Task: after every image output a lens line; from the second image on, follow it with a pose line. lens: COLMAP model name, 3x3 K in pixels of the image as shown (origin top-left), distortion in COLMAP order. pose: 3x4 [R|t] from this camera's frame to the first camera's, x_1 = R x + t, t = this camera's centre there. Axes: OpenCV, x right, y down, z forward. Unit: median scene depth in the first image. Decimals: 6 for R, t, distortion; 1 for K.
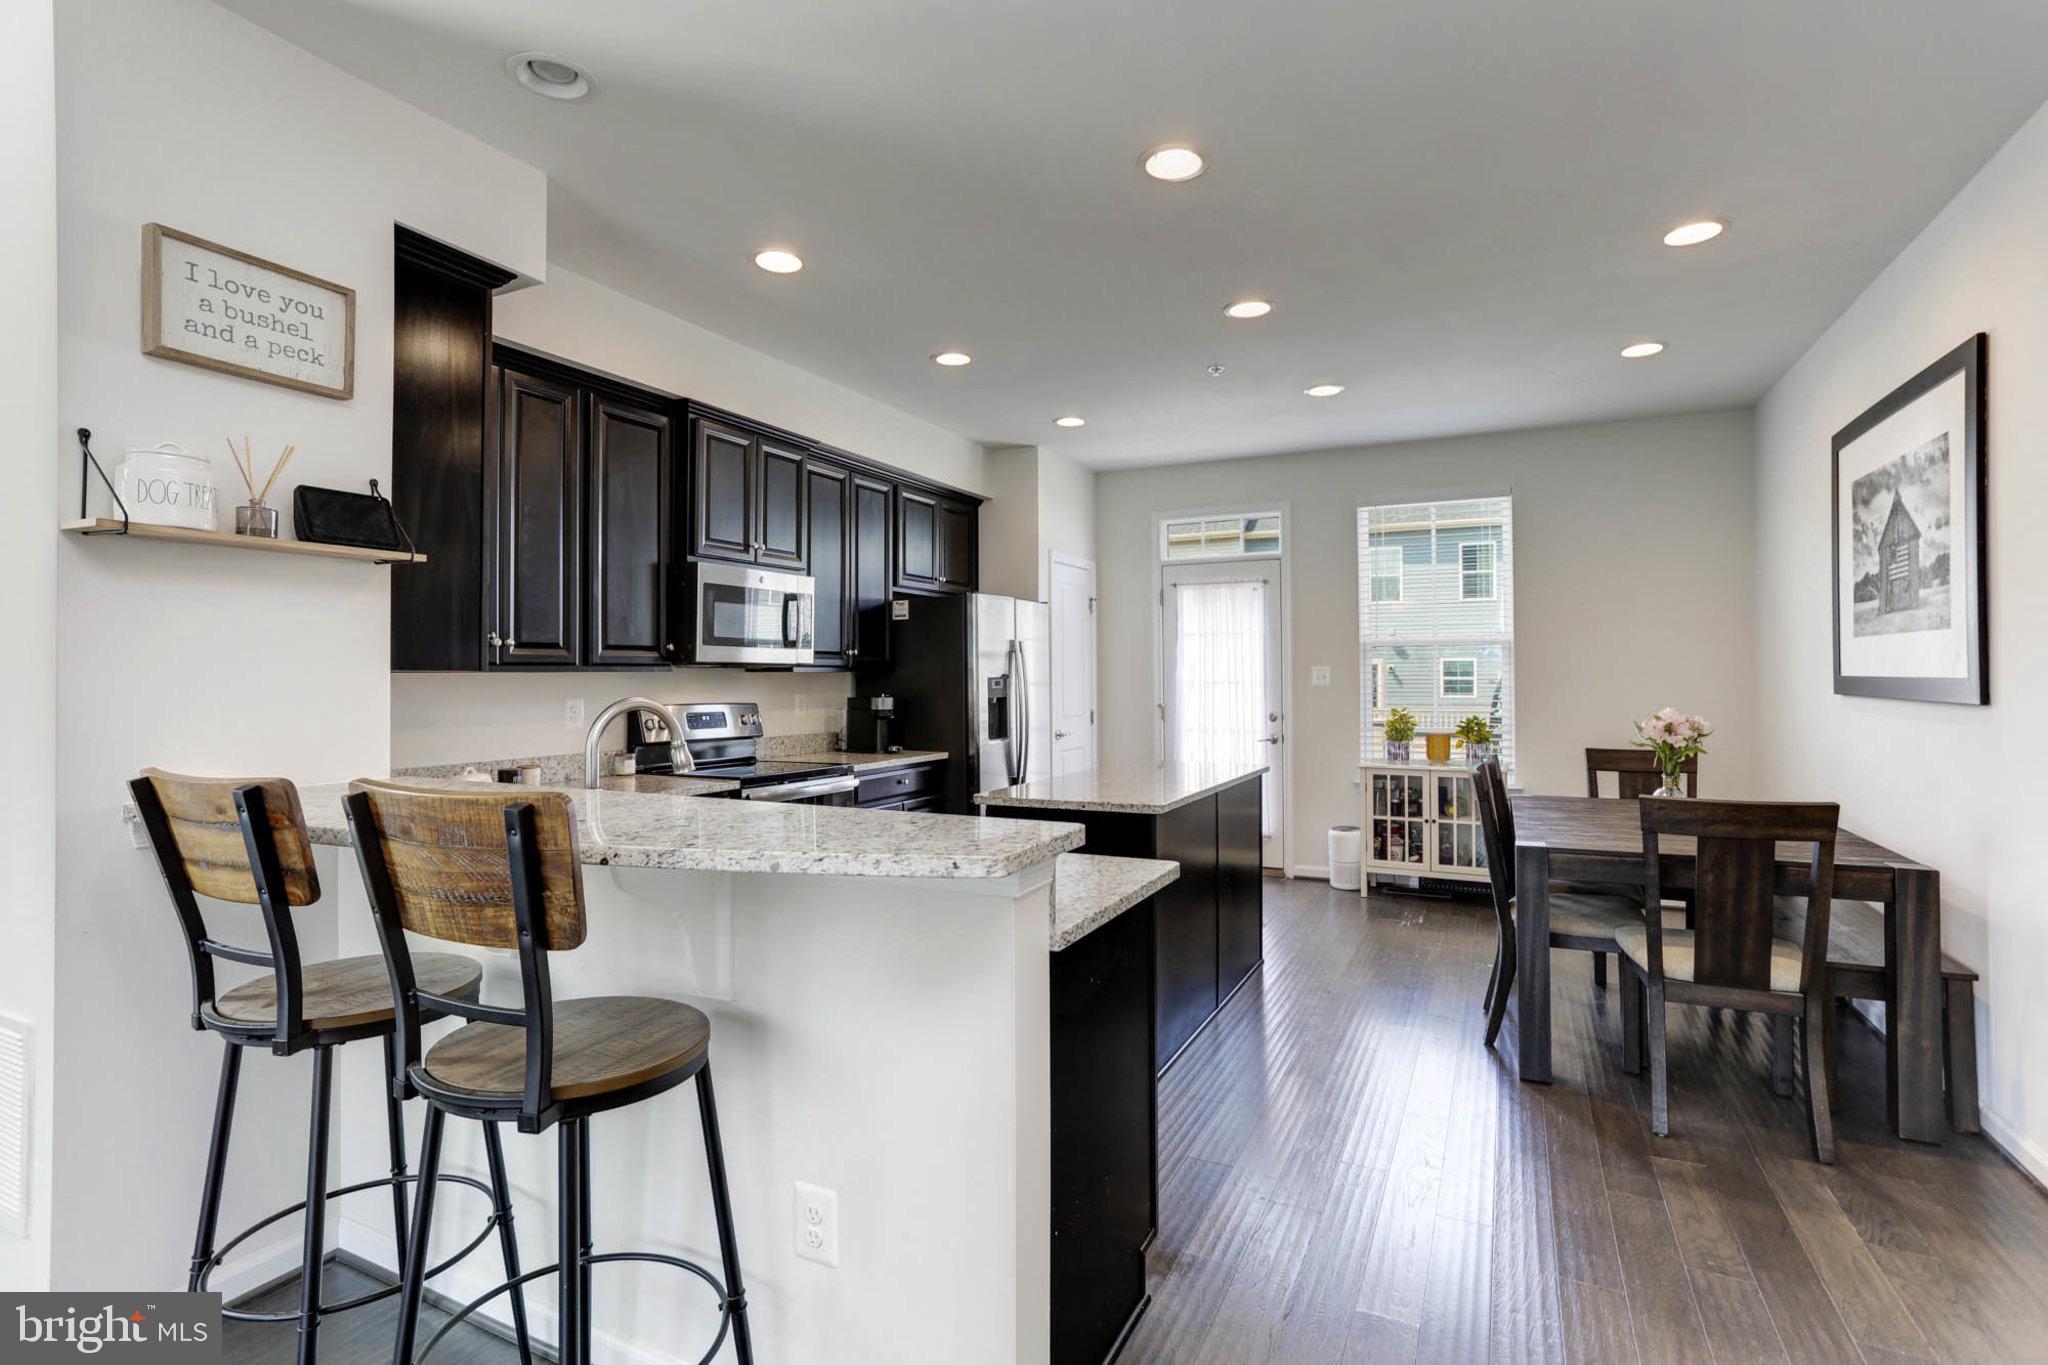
lens RADIAL K [[993.4, 0, 1008.1], [0, 993.4, 670.5], [0, 0, 1]] dist [-0.040225, 0.024618]
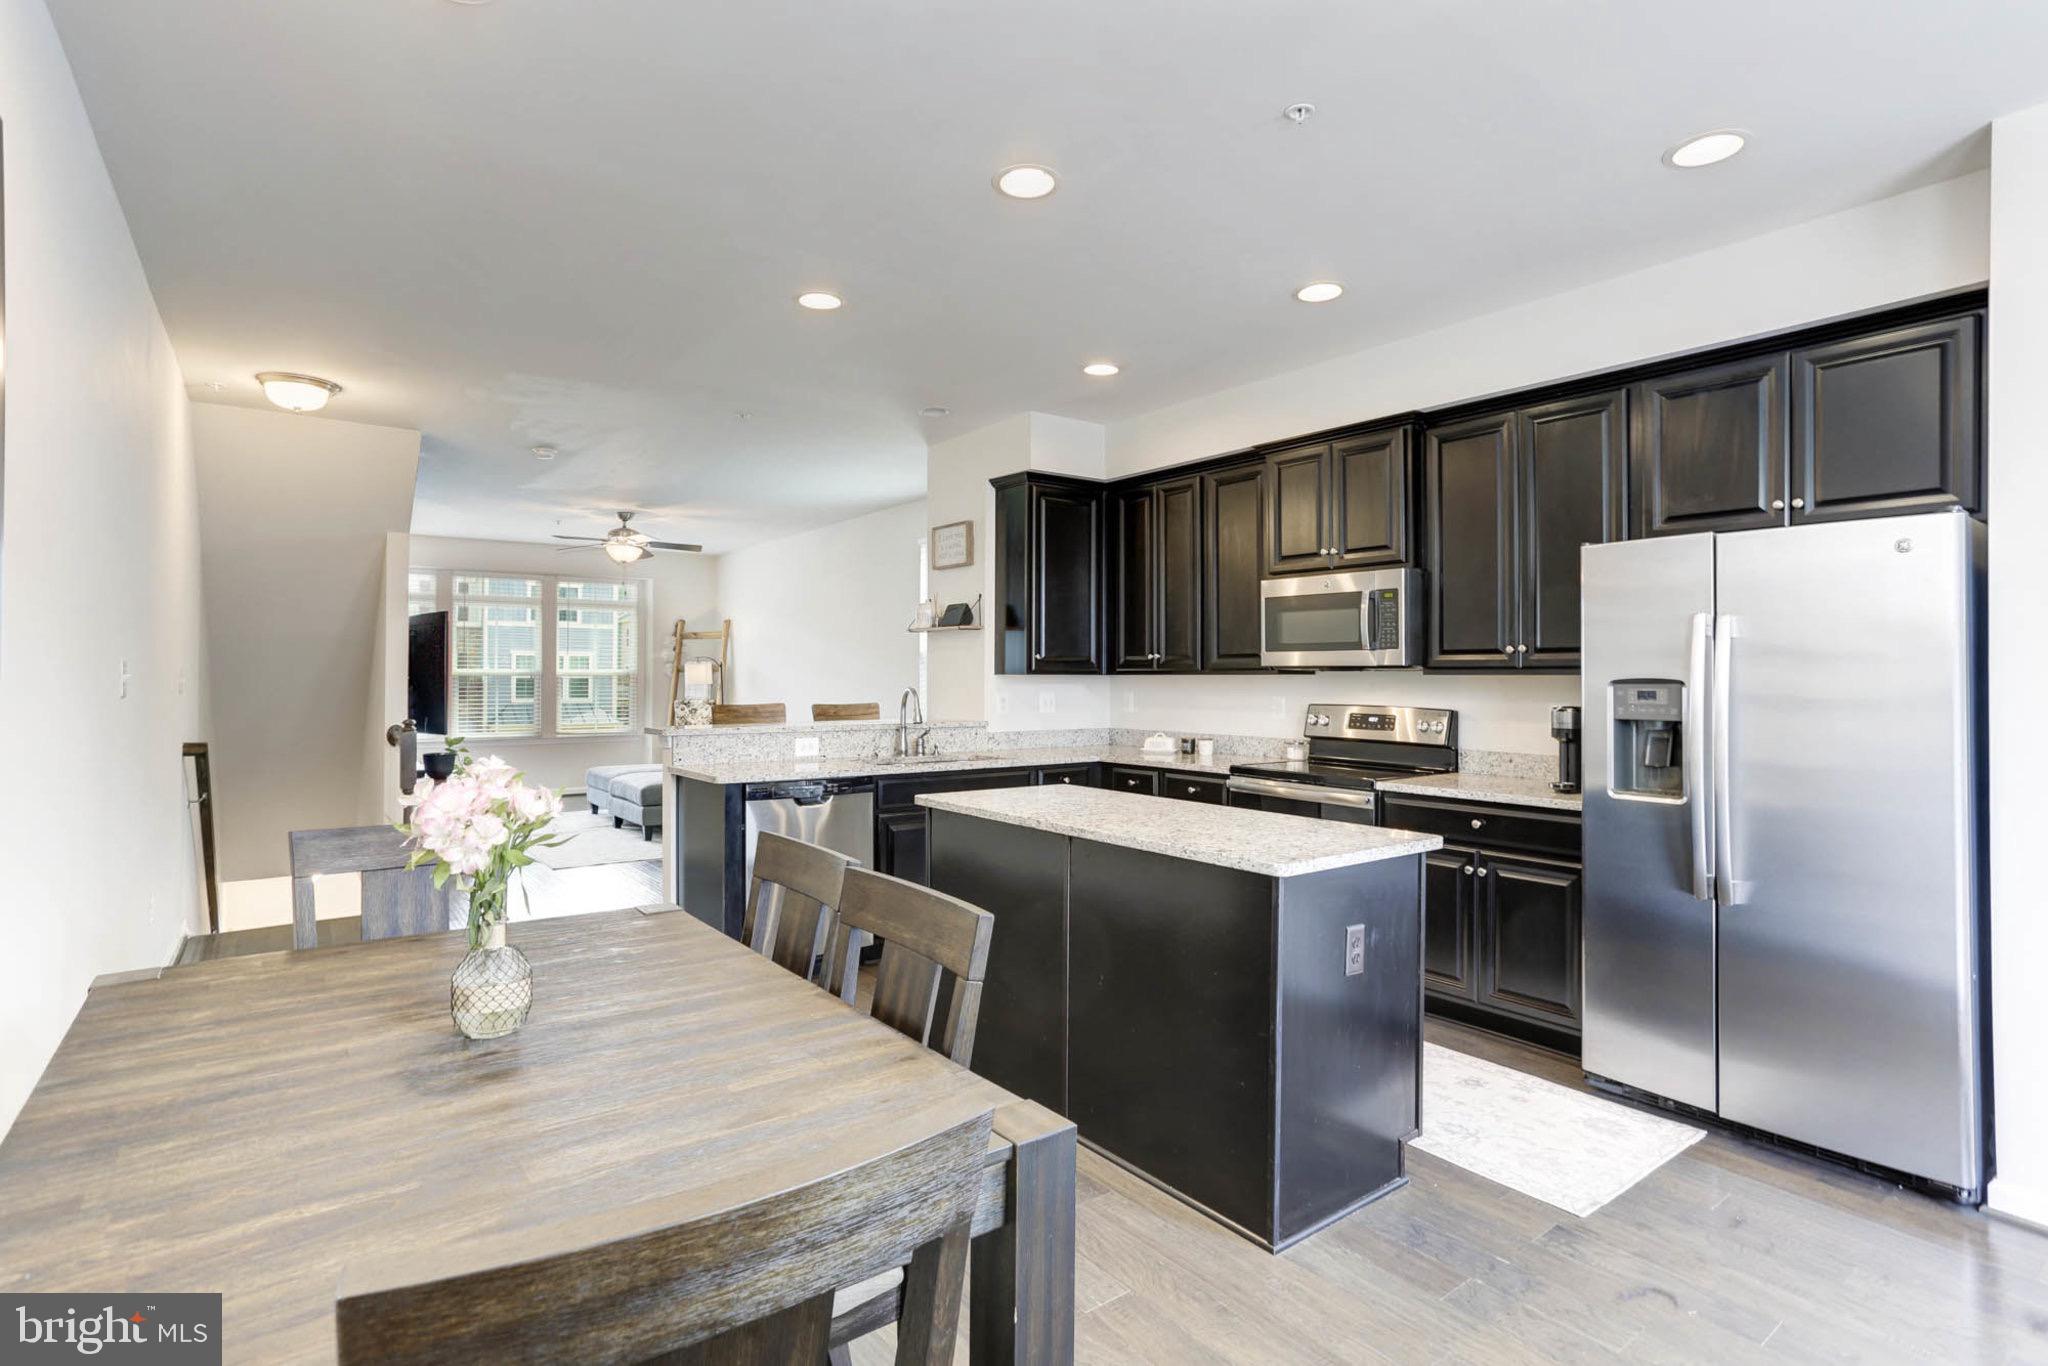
lens RADIAL K [[993.4, 0, 962.9], [0, 993.4, 673.0], [0, 0, 1]] dist [-0.040225, 0.024618]
pose [[-0.480537, -0.000538, -0.876974, 0.644755], [0.000791, 0.999999, -0.001047, 0.000429], [0.876974, -0.001196, -0.480536, 0.914475]]
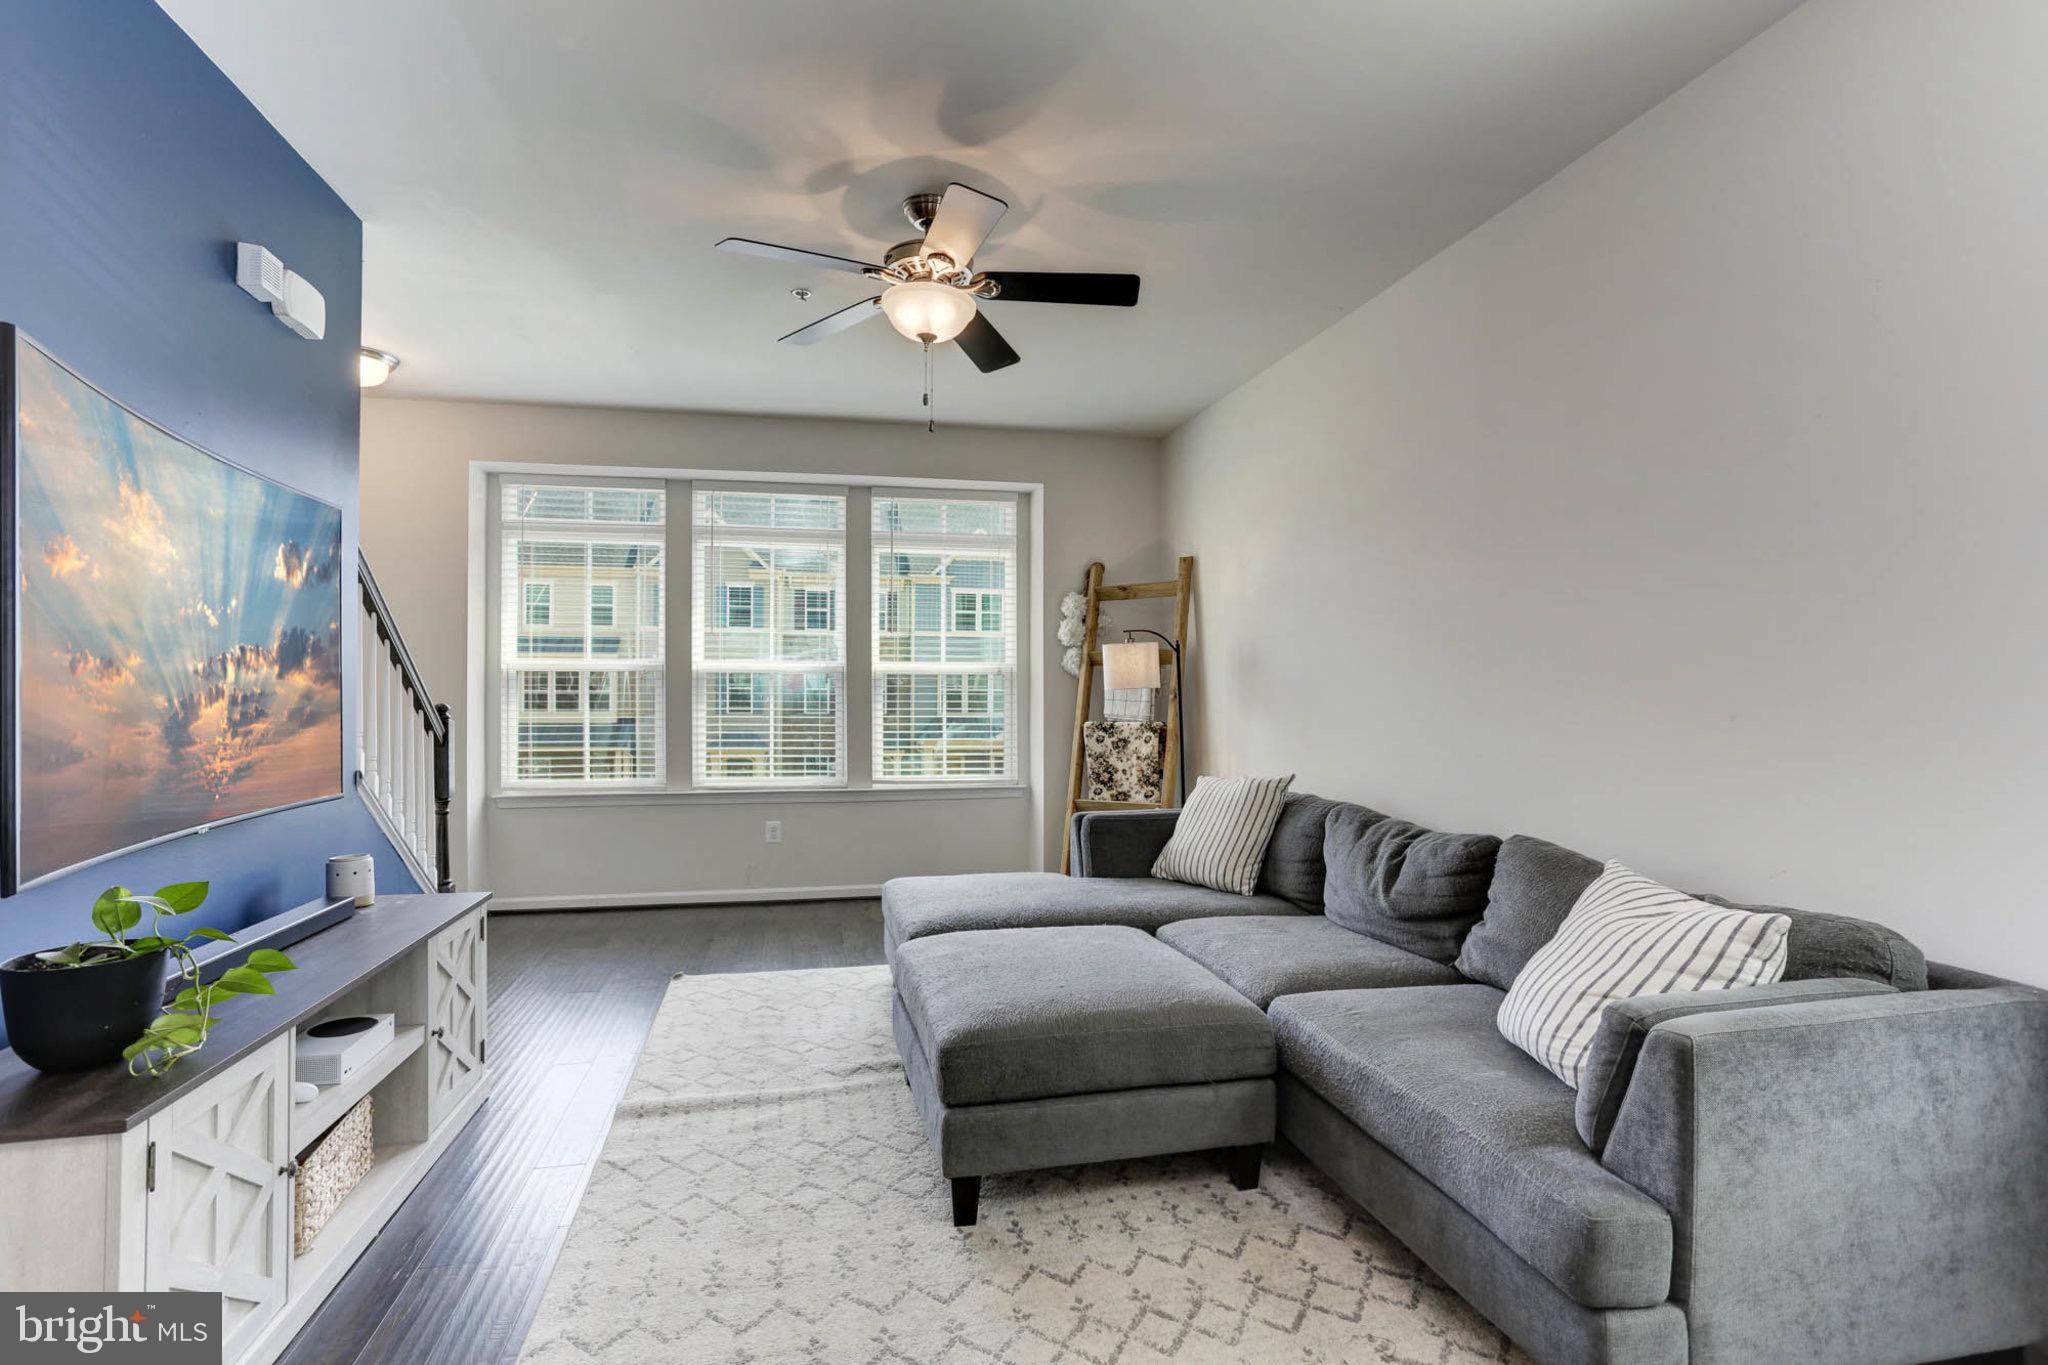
lens RADIAL K [[993.4, 0, 1013.2], [0, 993.4, 683.8], [0, 0, 1]] dist [-0.040225, 0.024618]
pose [[-0.773599, 0.002953, -0.633669, -0.174869], [0.007950, 0.999956, -0.005046, 0.020158], [0.633626, -0.008941, -0.773588, 0.138730]]
